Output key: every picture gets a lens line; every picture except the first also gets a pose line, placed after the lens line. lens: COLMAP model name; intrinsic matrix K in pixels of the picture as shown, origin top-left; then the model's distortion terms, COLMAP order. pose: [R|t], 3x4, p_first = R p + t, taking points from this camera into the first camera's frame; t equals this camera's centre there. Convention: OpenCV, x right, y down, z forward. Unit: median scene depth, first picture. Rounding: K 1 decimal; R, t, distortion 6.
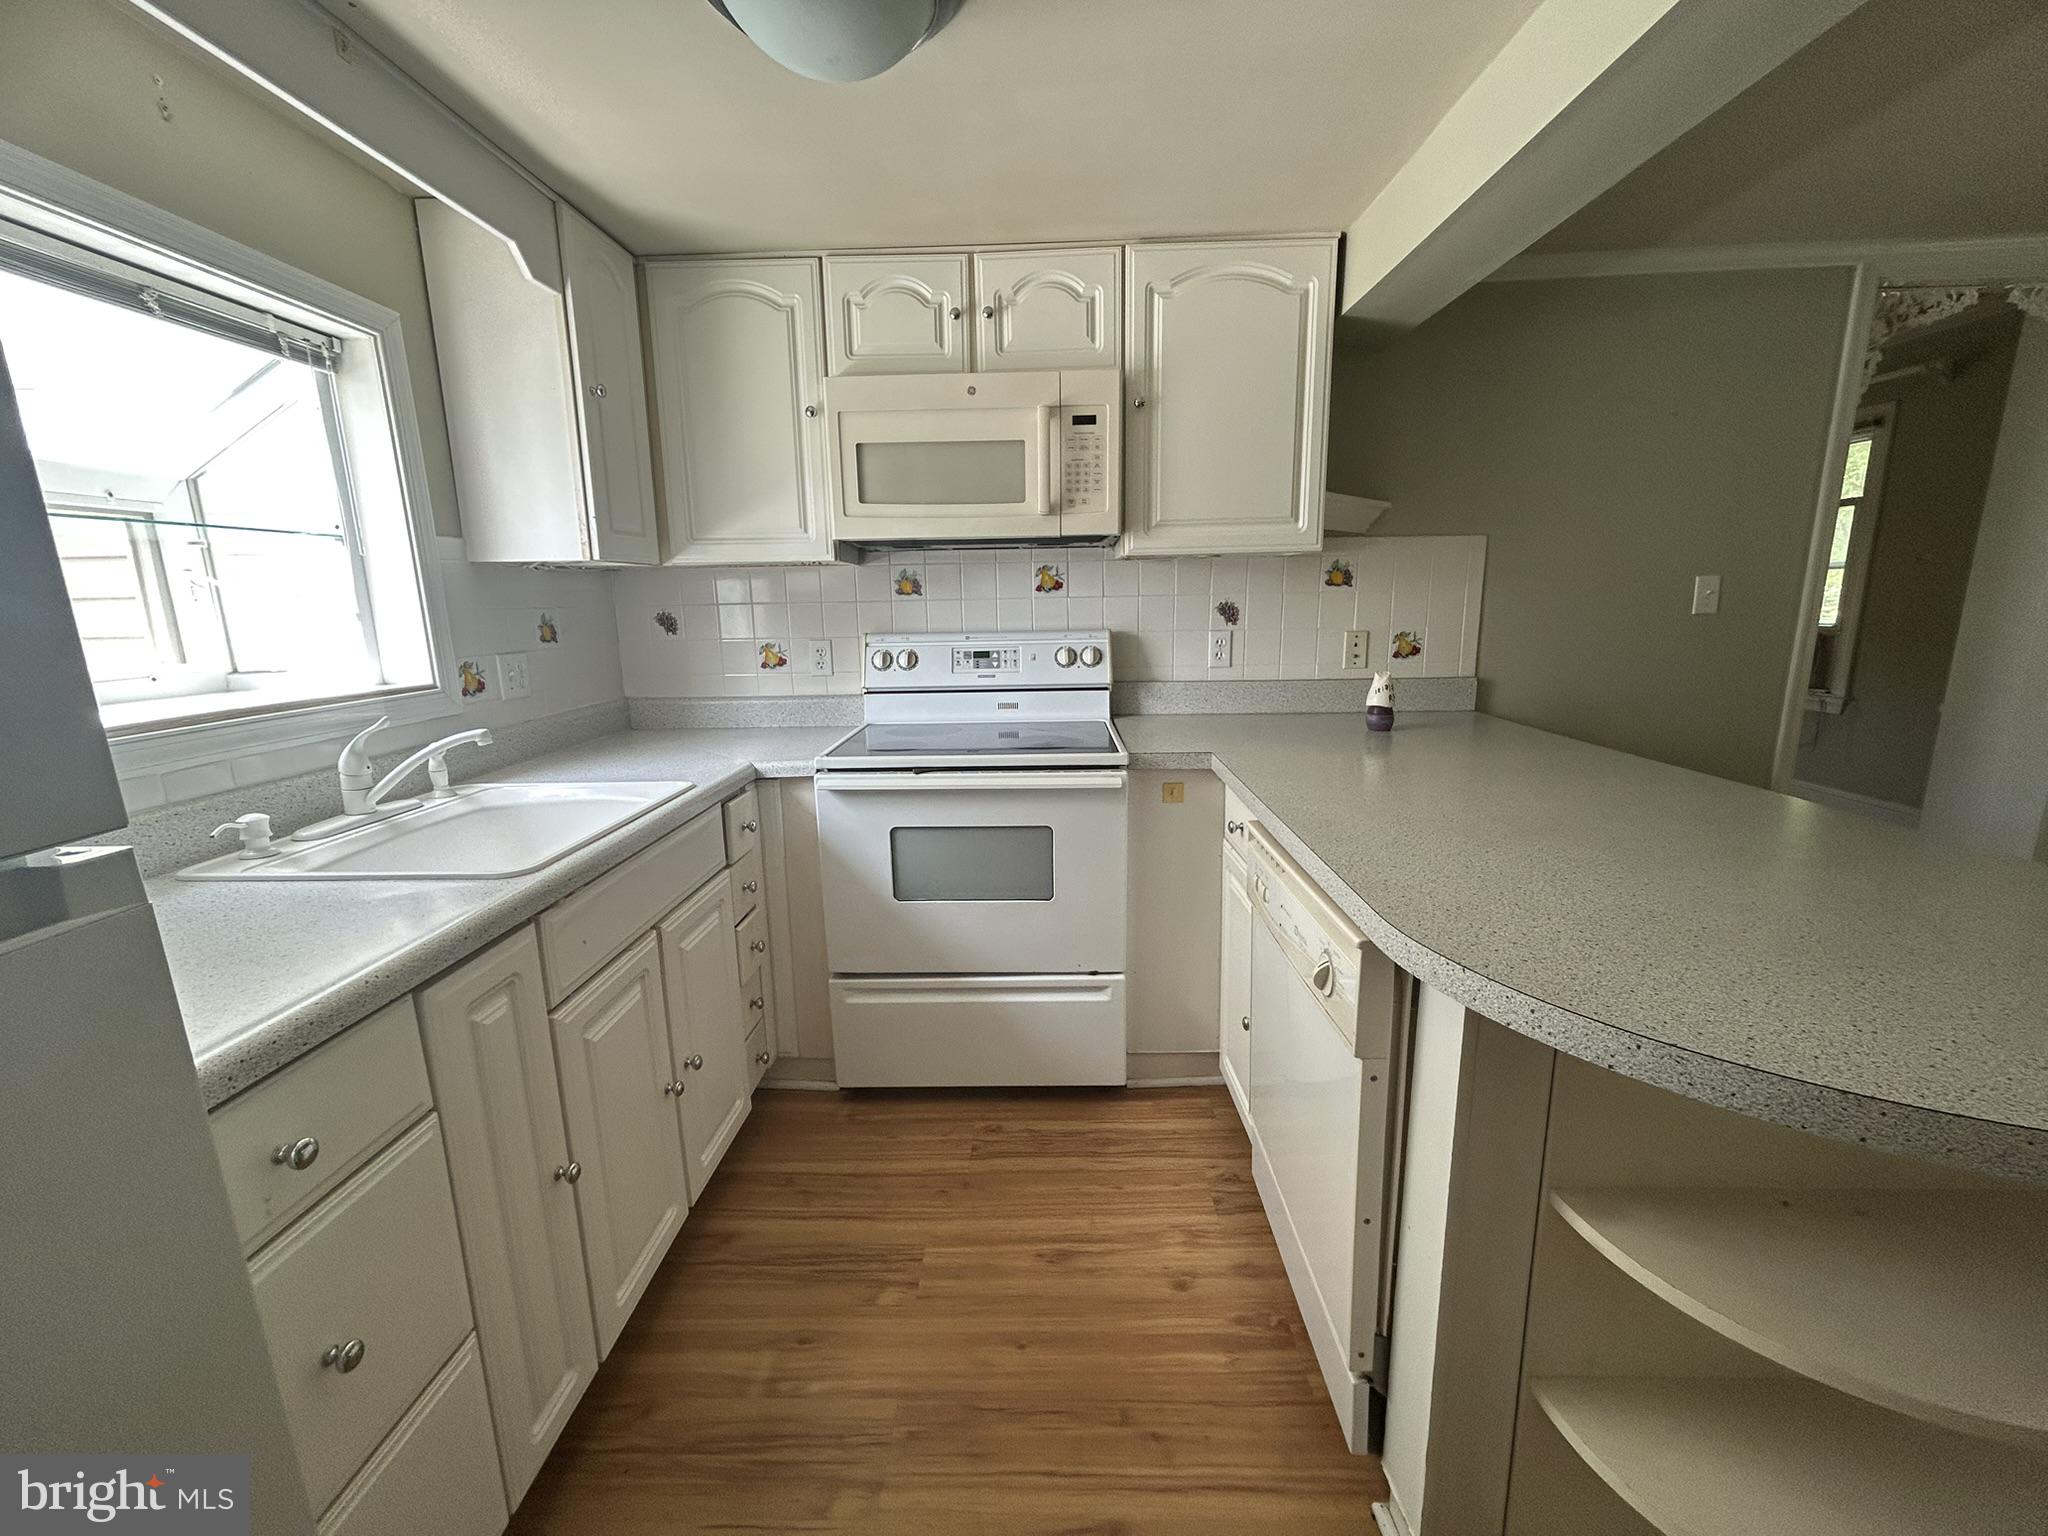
lens RADIAL K [[833.9, 0, 1027.4], [0, 833.9, 766.3], [0, 0, 1]] dist [-0.002560, 0.001516]
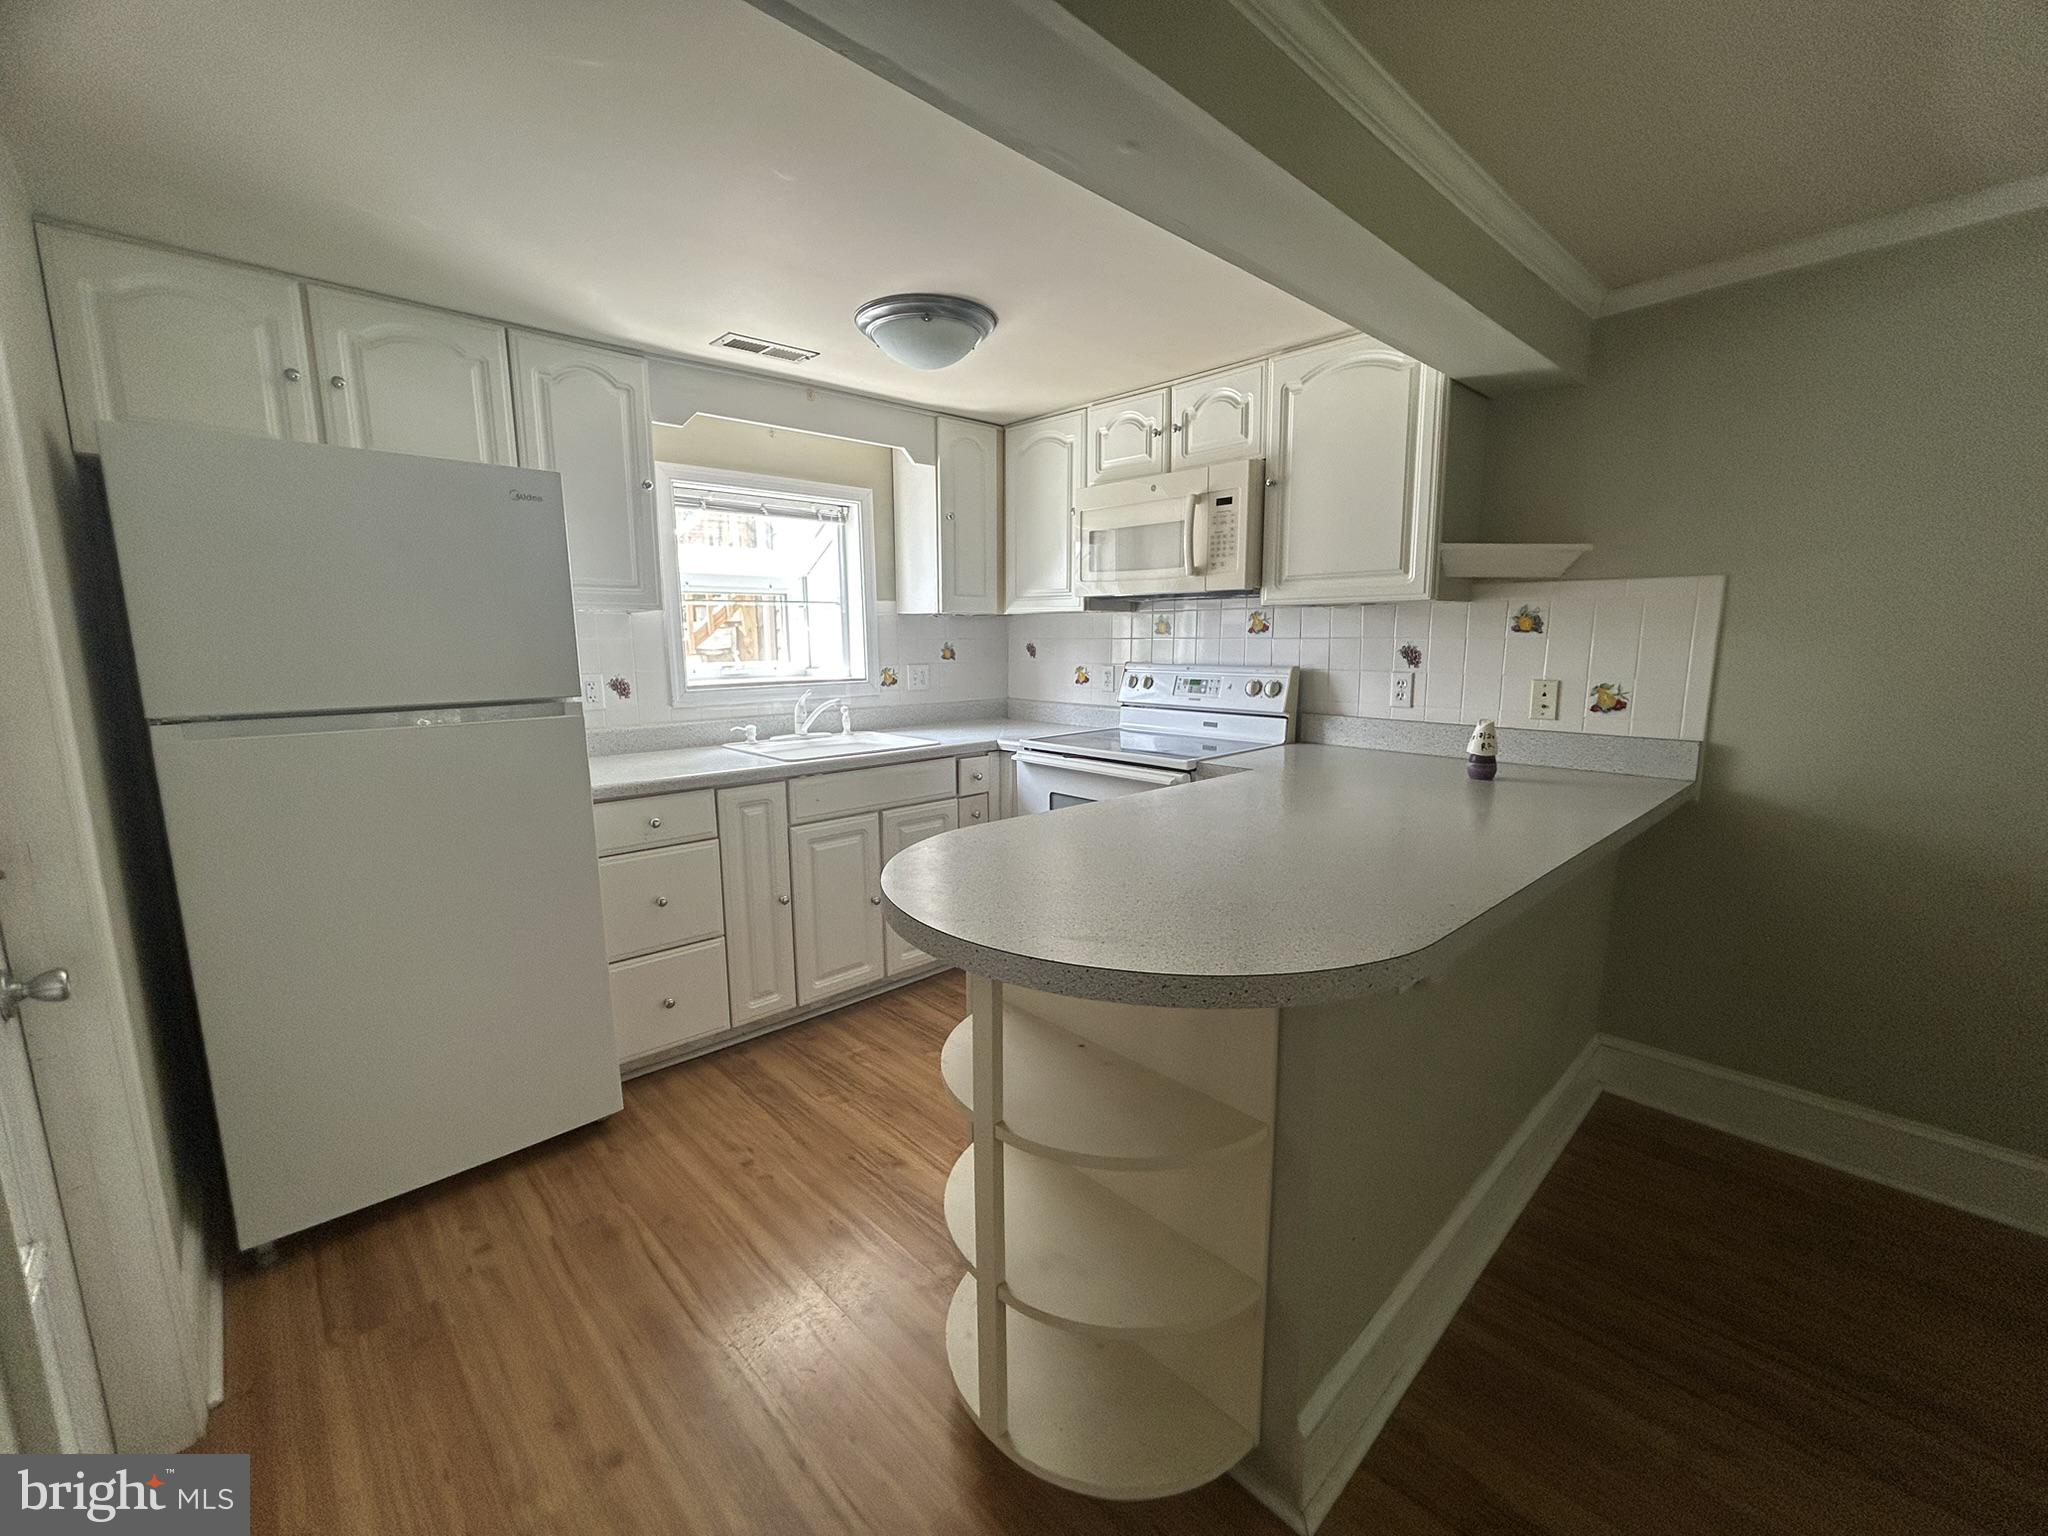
lens RADIAL K [[833.9, 0, 1023.4], [0, 833.9, 767.2], [0, 0, 1]] dist [-0.002560, 0.001516]
pose [[0.710122, 0.126688, -0.692587, 0.759470], [-0.148077, 0.988551, 0.029000, -0.005289], [0.688331, 0.081963, 0.720751, -0.092550]]
